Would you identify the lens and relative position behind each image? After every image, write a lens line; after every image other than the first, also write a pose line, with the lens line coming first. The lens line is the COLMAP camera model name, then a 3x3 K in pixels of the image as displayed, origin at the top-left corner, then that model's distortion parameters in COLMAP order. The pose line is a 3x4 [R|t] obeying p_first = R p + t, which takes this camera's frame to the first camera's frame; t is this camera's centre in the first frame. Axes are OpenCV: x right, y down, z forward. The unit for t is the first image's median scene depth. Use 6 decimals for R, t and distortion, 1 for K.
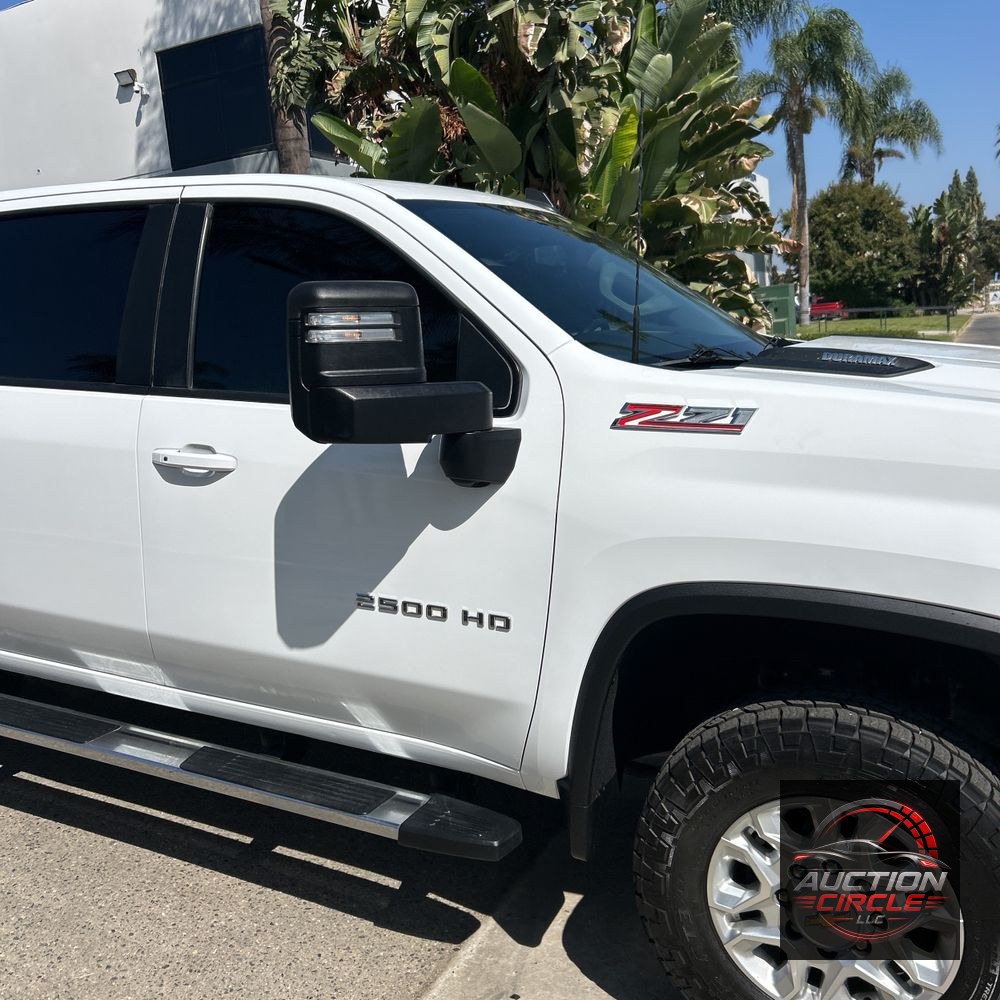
lens RADIAL K [[1018.9, 0, 492.5], [0, 1018.9, 474.9], [0, 0, 1]] dist [0.009162, 0.000000]
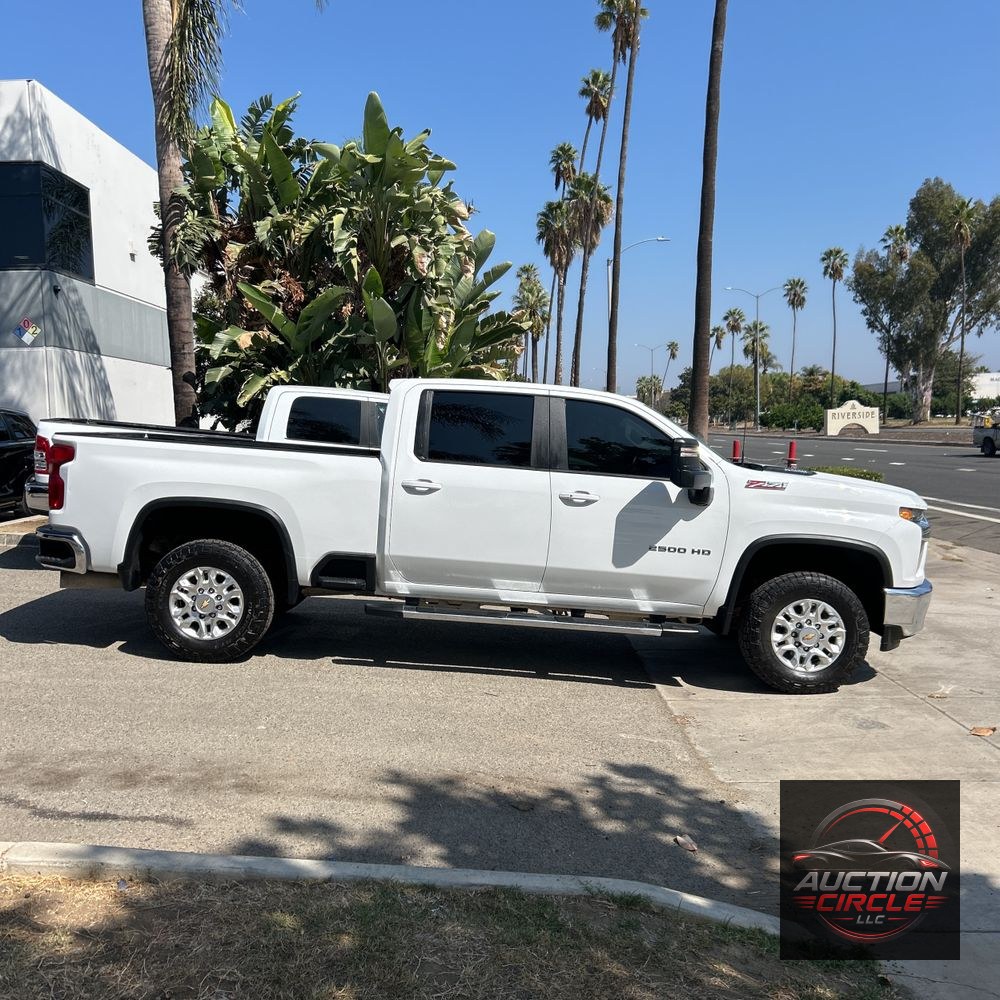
lens RADIAL K [[1018.9, 0, 486.3], [0, 1018.9, 471.4], [0, 0, 1]] dist [0.009162, 0.000000]
pose [[0.894954, 0.050334, 0.443311, -1.814183], [0.003067, 0.992898, -0.118927, 0.250714], [-0.446149, 0.107794, 0.888443, -1.323814]]
